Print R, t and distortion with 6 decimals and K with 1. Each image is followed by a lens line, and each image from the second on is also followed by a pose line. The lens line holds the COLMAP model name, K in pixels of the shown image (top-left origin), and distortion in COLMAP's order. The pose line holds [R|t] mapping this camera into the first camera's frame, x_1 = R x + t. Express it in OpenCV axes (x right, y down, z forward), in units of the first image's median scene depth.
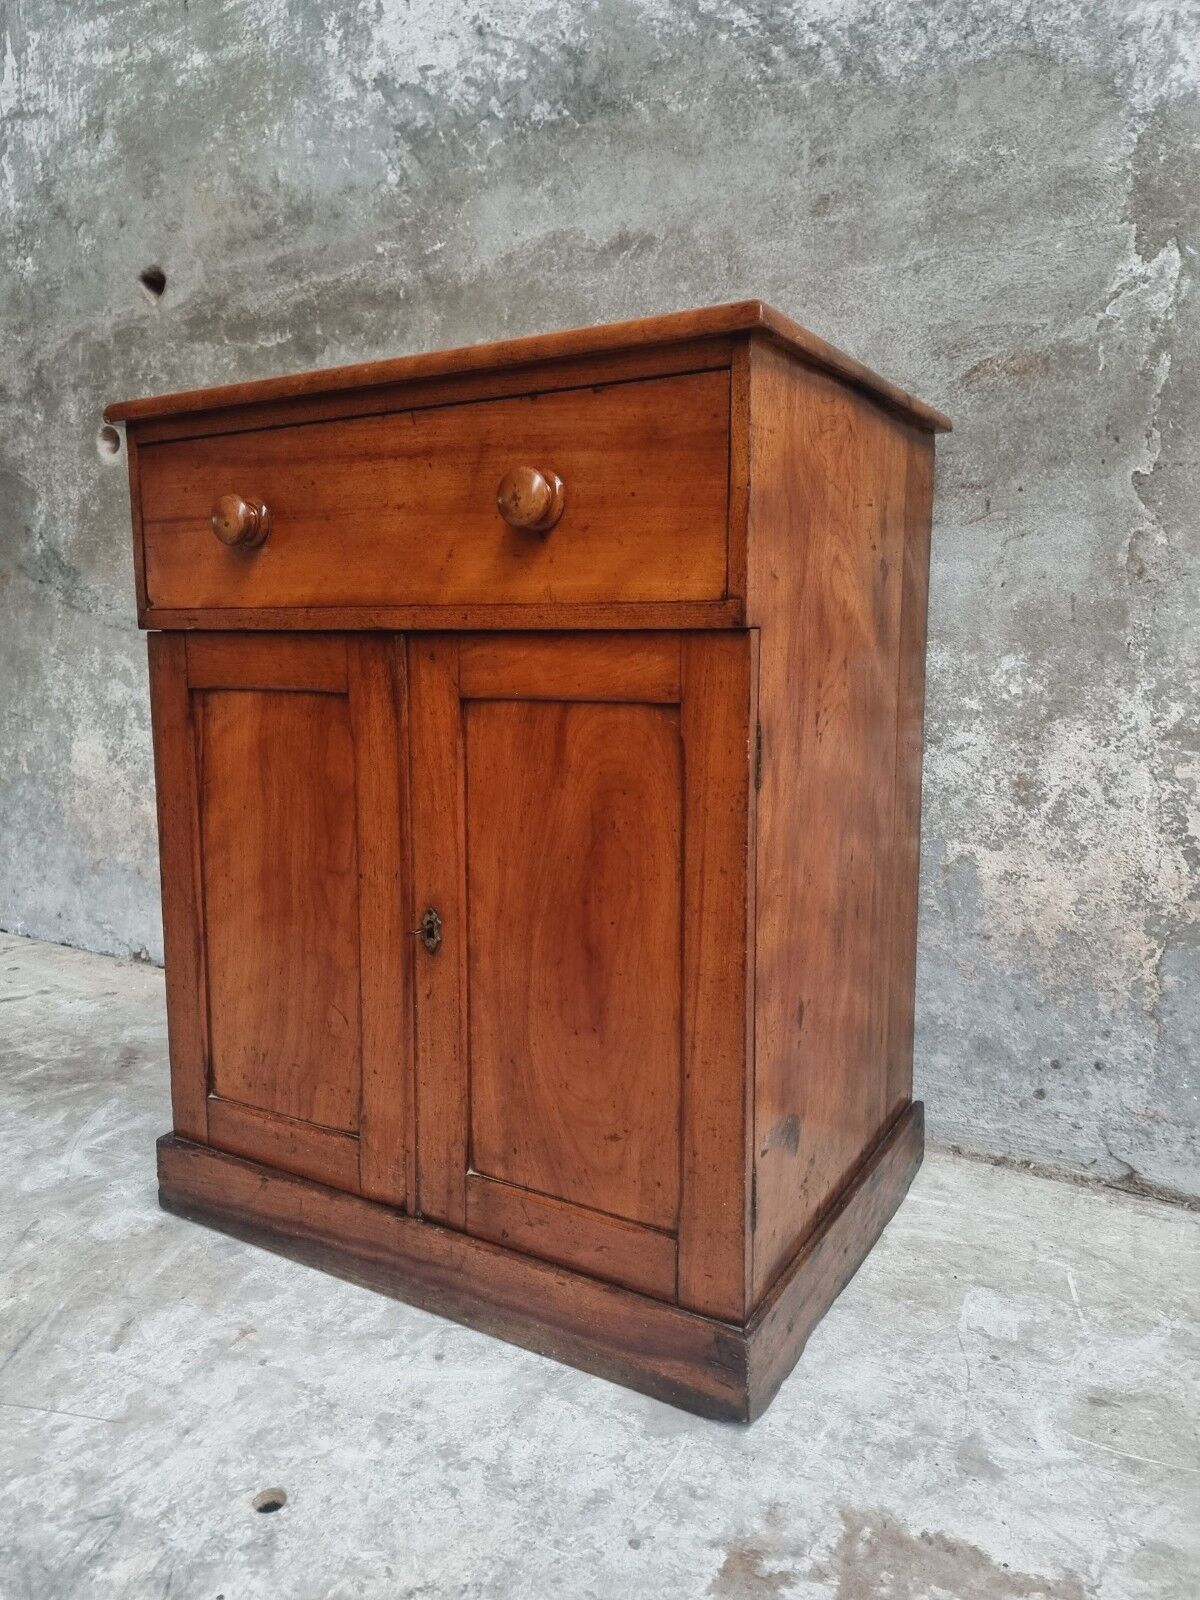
lens RADIAL K [[1105.7, 0, 583.1], [0, 1105.7, 802.6], [0, 0, 1]] dist [0.058206, -0.057947]
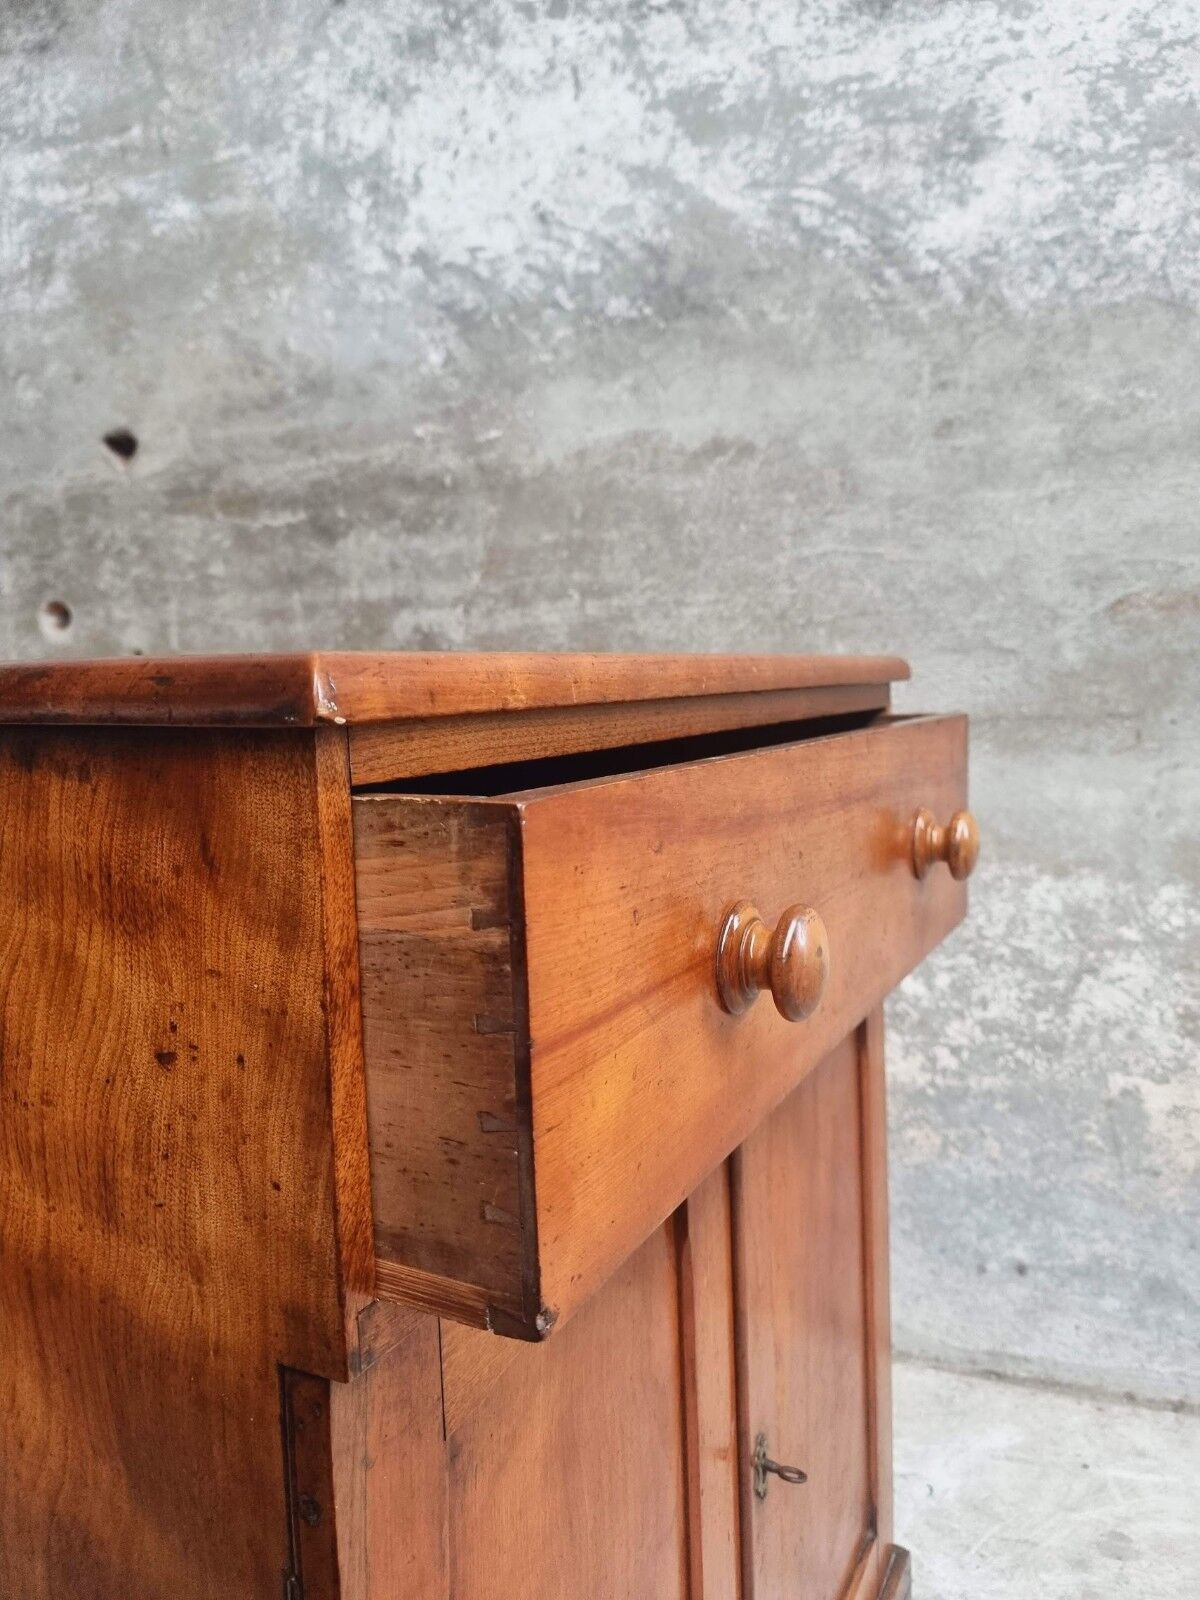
lens RADIAL K [[1113.0, 0, 615.7], [0, 1113.0, 799.3], [0, 0, 1]] dist [0.025046, -0.032124]
pose [[0.979538, -0.041491, 0.196934, -0.276013], [0.053211, 0.997090, -0.054596, -0.177173], [-0.194096, 0.063957, 0.978895, 0.127828]]
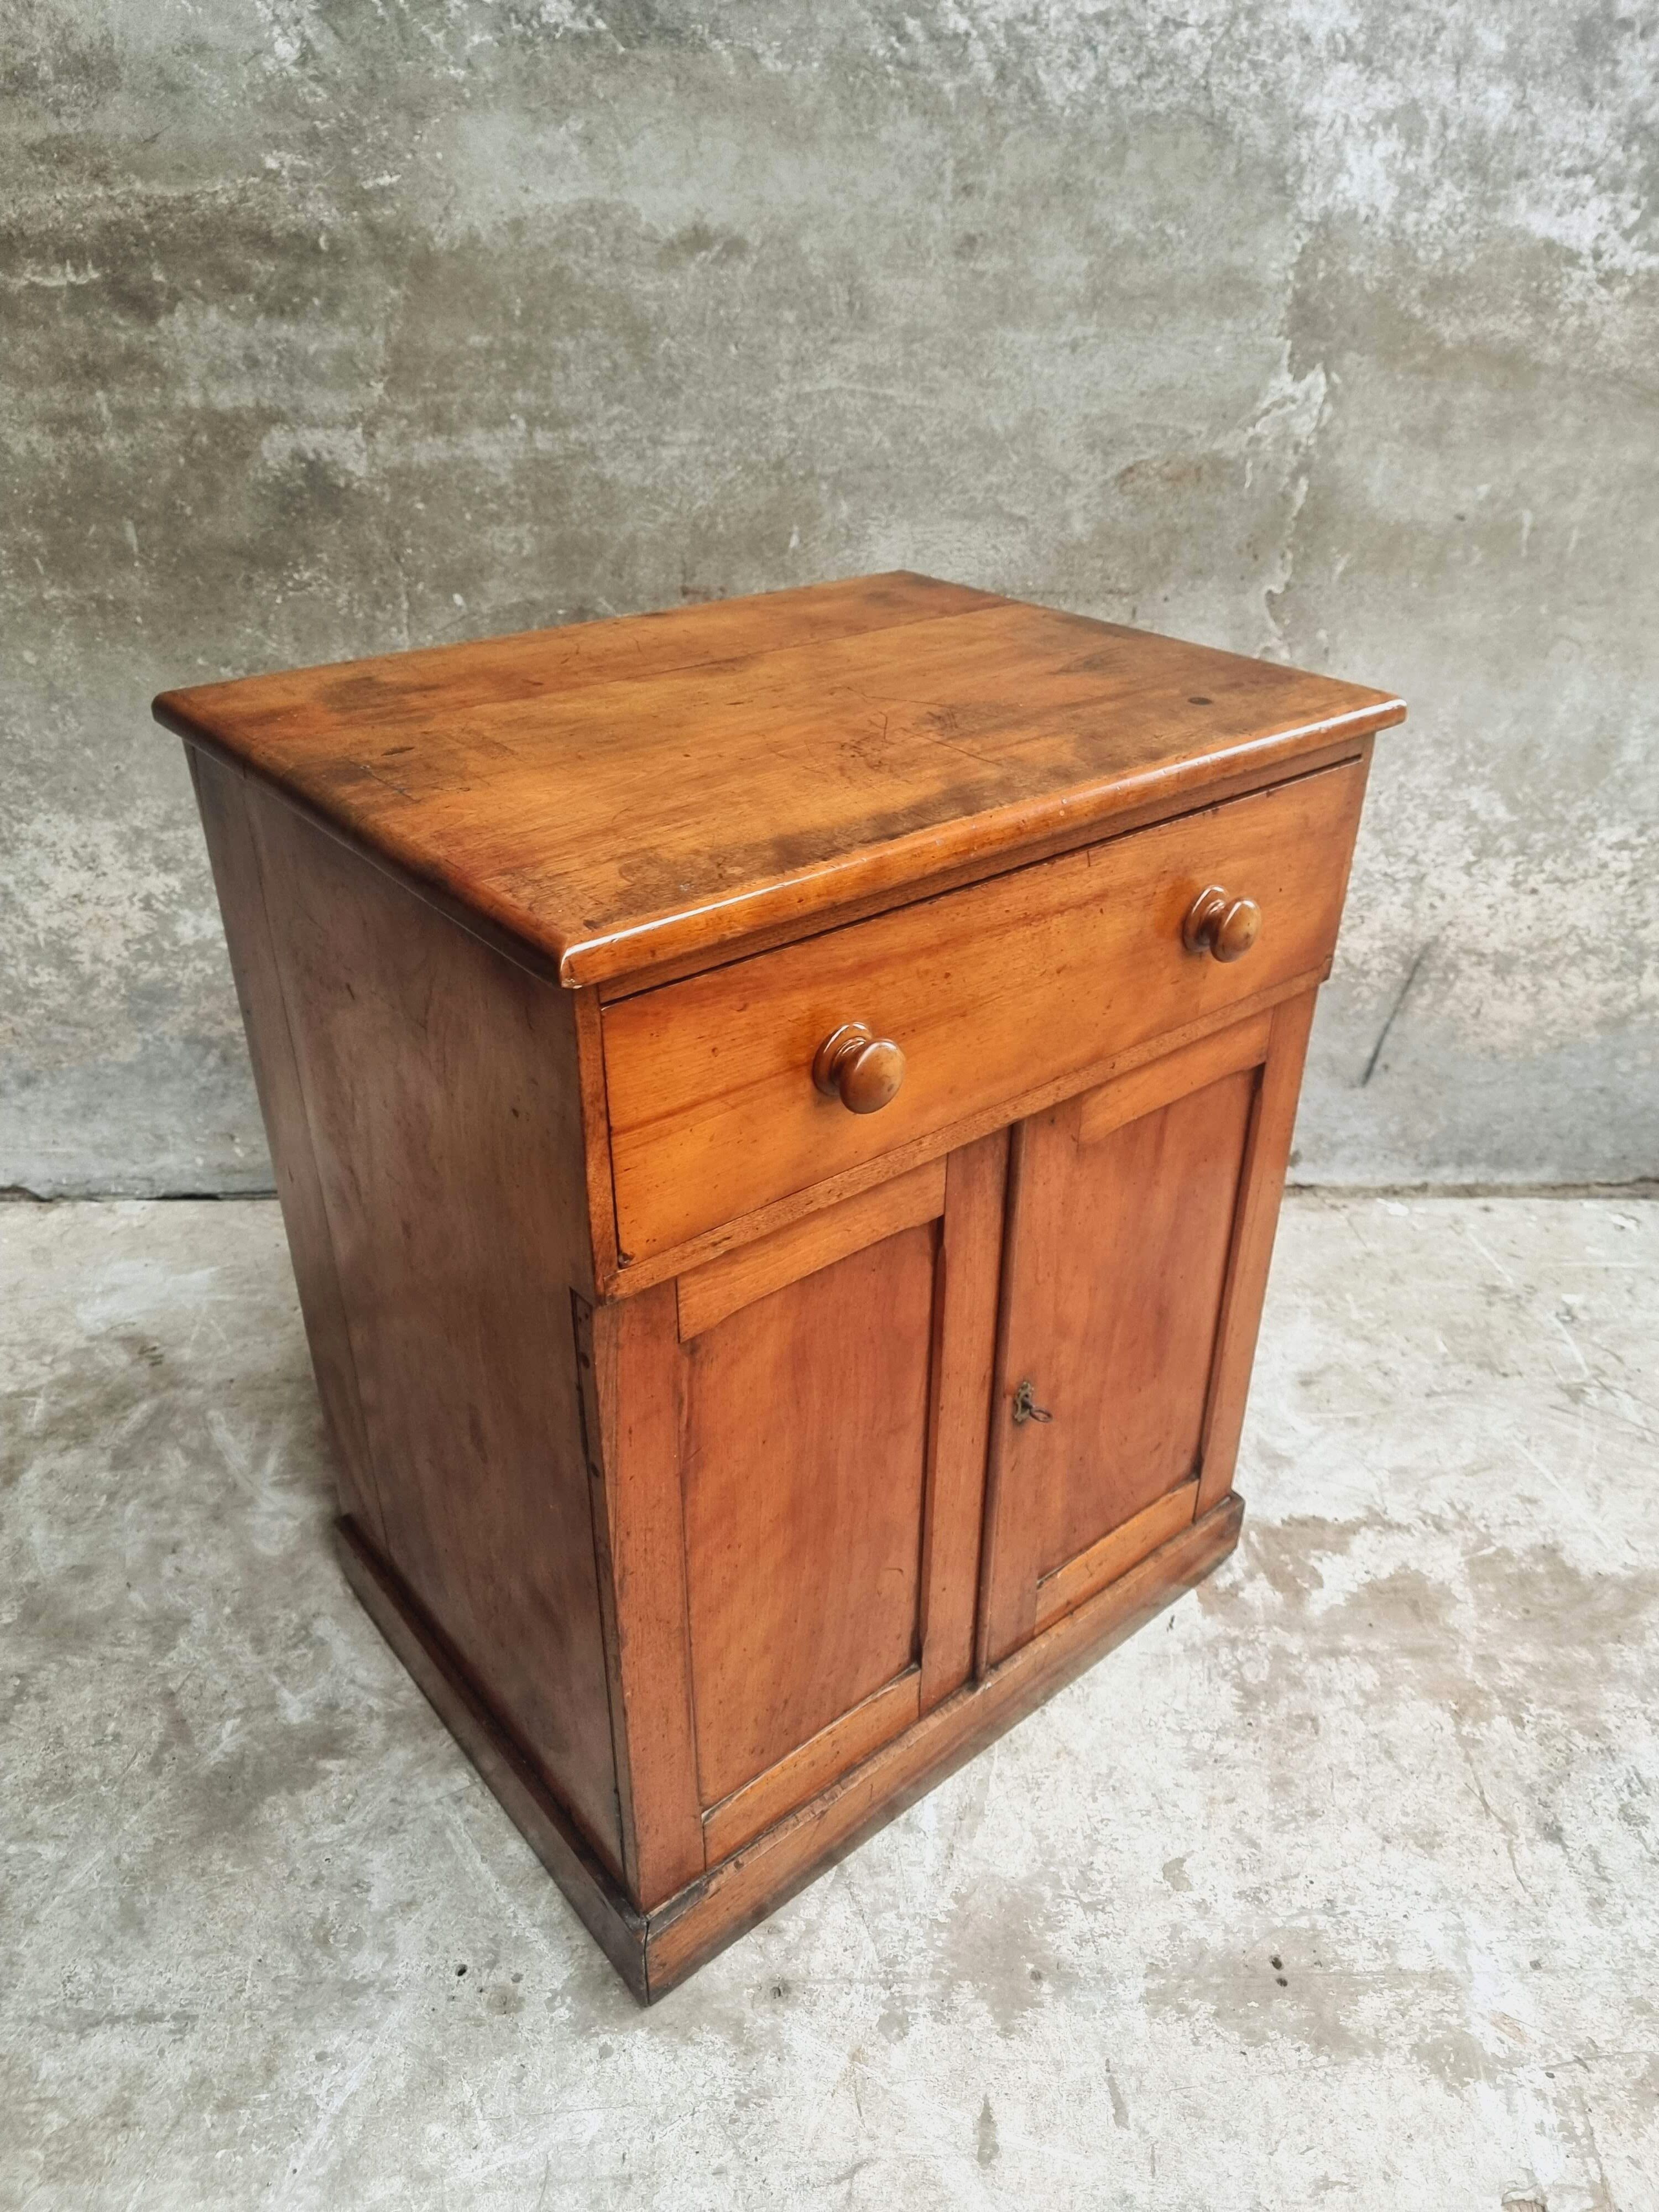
lens RADIAL K [[1533.2, 0, 828.7], [0, 1533.2, 1112.2], [0, 0, 1]] dist [0.057870, -0.058570]
pose [[0.844038, -0.259557, 0.469287, -0.608634], [0.071868, 0.921924, 0.380646, -0.389285], [-0.531446, -0.287553, 0.796792, -0.074000]]
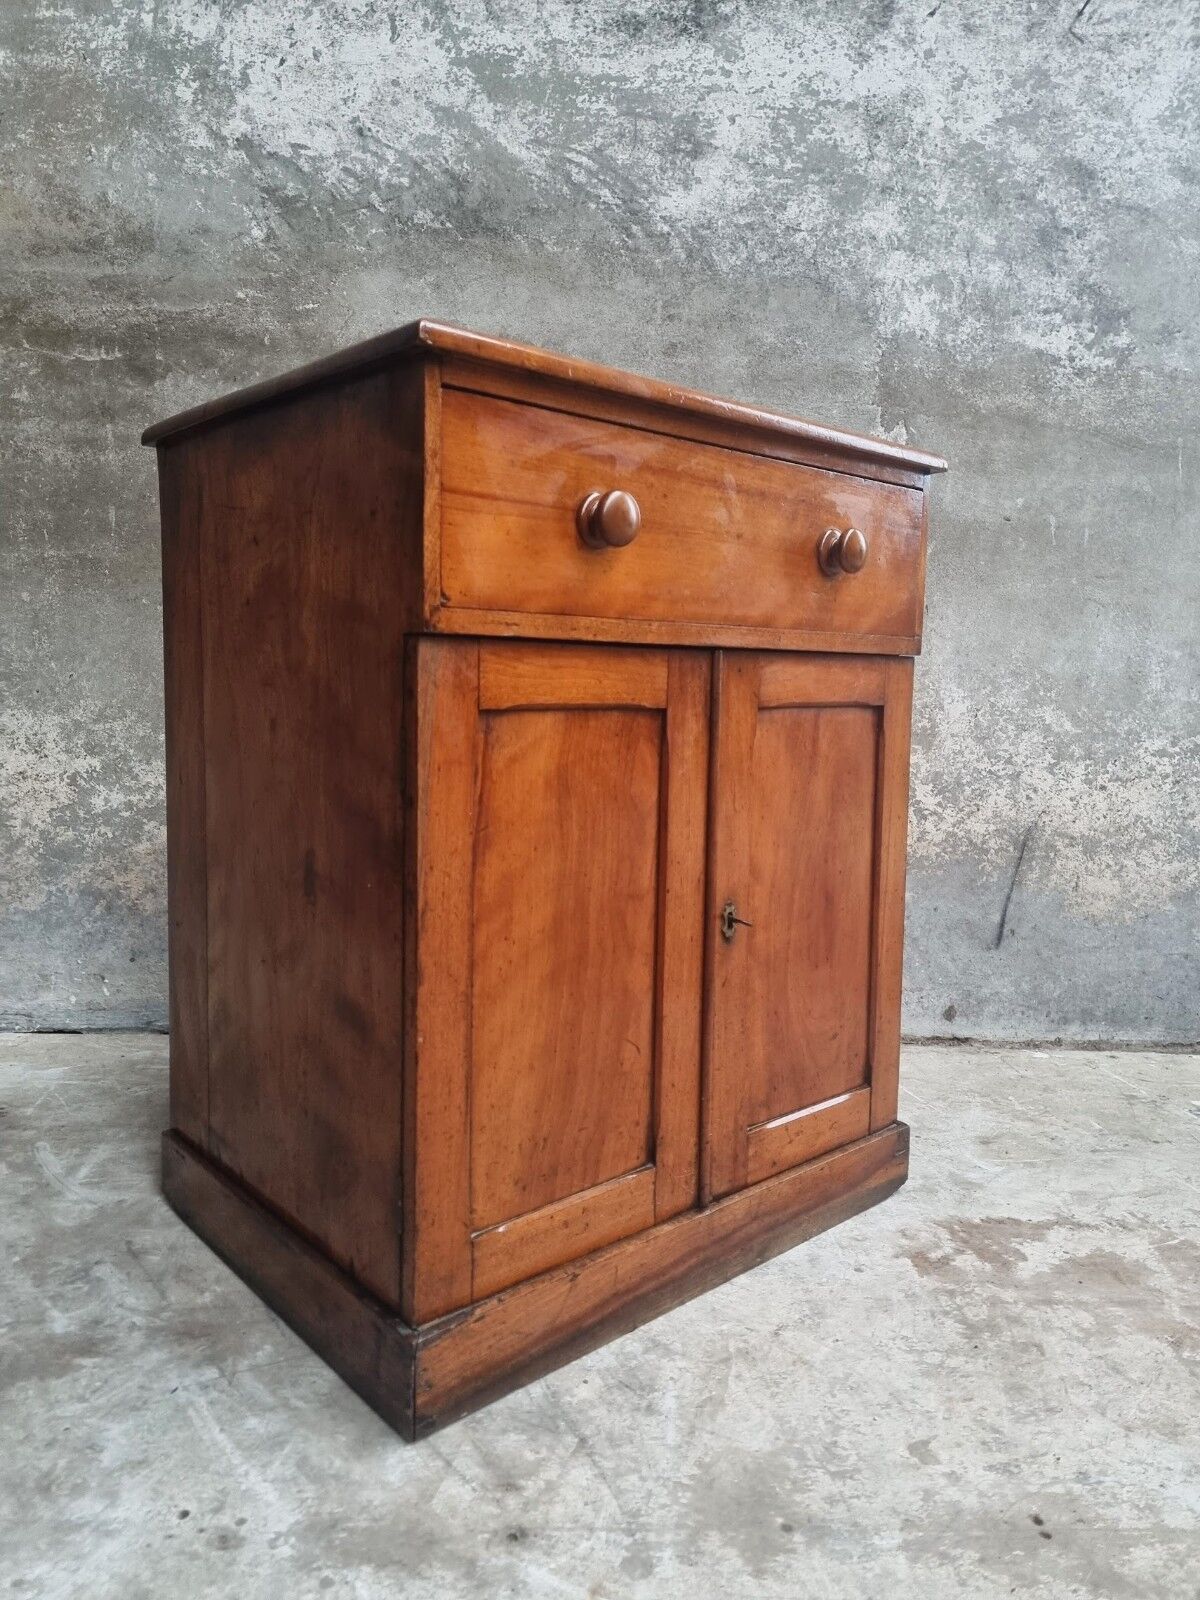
lens RADIAL K [[1105.7, 0, 577.4], [0, 1105.7, 794.4], [0, 0, 1]] dist [0.058206, -0.057947]
pose [[0.846080, -0.035438, 0.531877, -0.626739], [0.060216, 0.997755, -0.029310, 0.035618], [-0.529644, 0.056827, 0.846314, -0.049274]]
